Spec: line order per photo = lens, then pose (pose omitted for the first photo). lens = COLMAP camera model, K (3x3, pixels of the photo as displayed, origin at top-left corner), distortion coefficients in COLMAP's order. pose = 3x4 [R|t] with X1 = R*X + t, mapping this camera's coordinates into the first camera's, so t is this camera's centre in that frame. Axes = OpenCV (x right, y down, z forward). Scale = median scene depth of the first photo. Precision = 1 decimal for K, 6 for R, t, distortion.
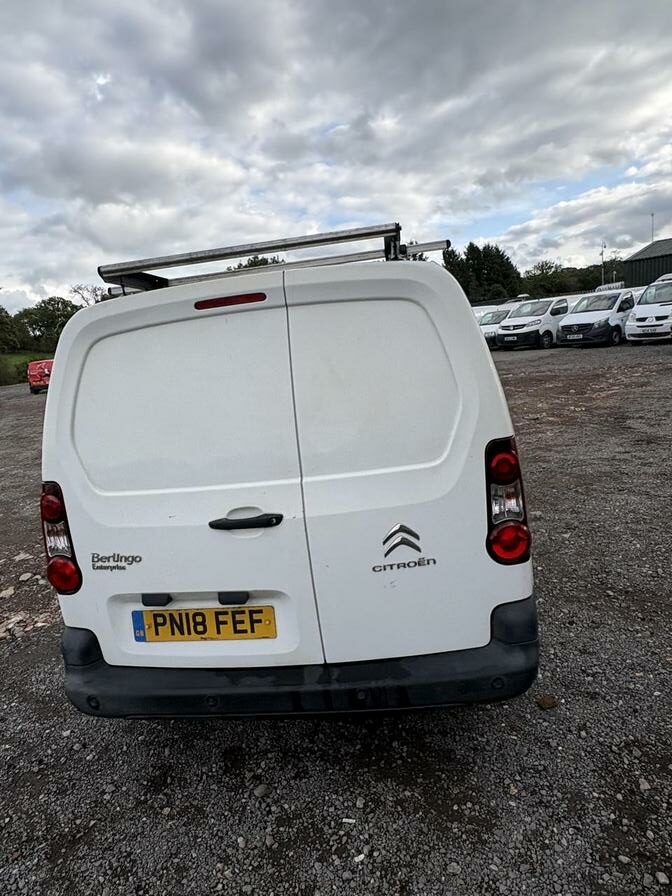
lens RADIAL K [[542.7, 0, 337.4], [0, 542.7, 449.9], [0, 0, 1]] dist [0.003603, 0.000240]
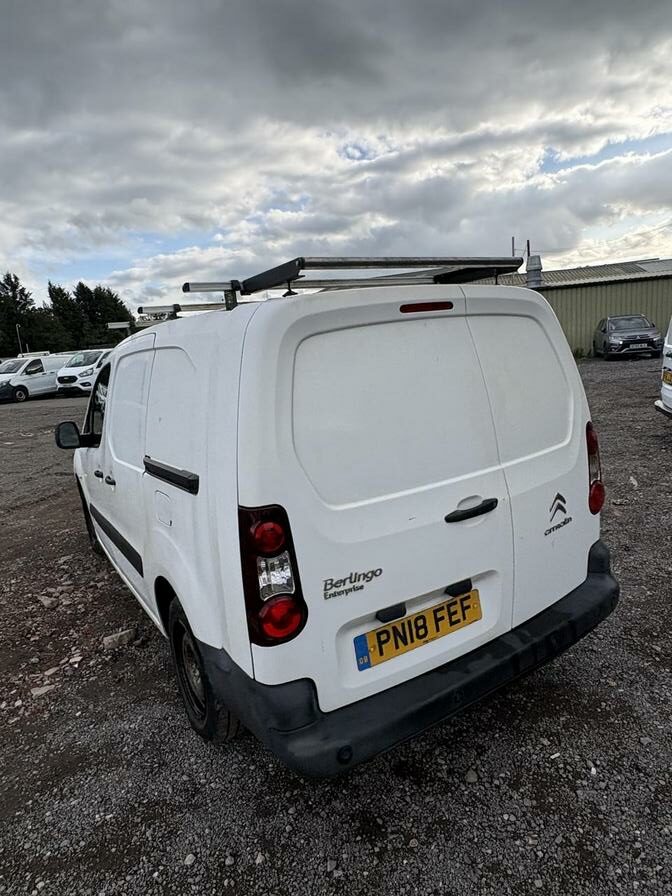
lens RADIAL K [[542.7, 0, 337.5], [0, 542.7, 447.8], [0, 0, 1]] dist [0.003603, 0.000240]
pose [[0.785339, -0.076345, 0.614340, -0.979329], [0.125959, 0.991314, -0.037827, 0.016370], [-0.606116, 0.107088, 0.788134, 0.290080]]
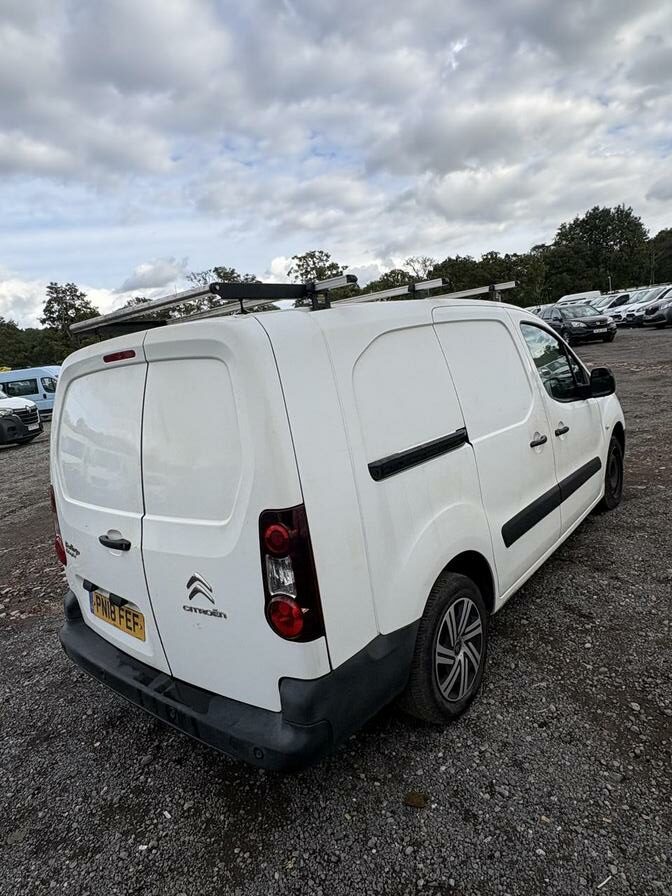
lens RADIAL K [[542.7, 0, 339.2], [0, 542.7, 448.8], [0, 0, 1]] dist [0.003603, 0.000240]
pose [[0.838578, 0.103055, -0.534946, 0.835581], [-0.070073, 0.994192, 0.081681, -0.198183], [0.540257, -0.031011, 0.840929, 0.249865]]
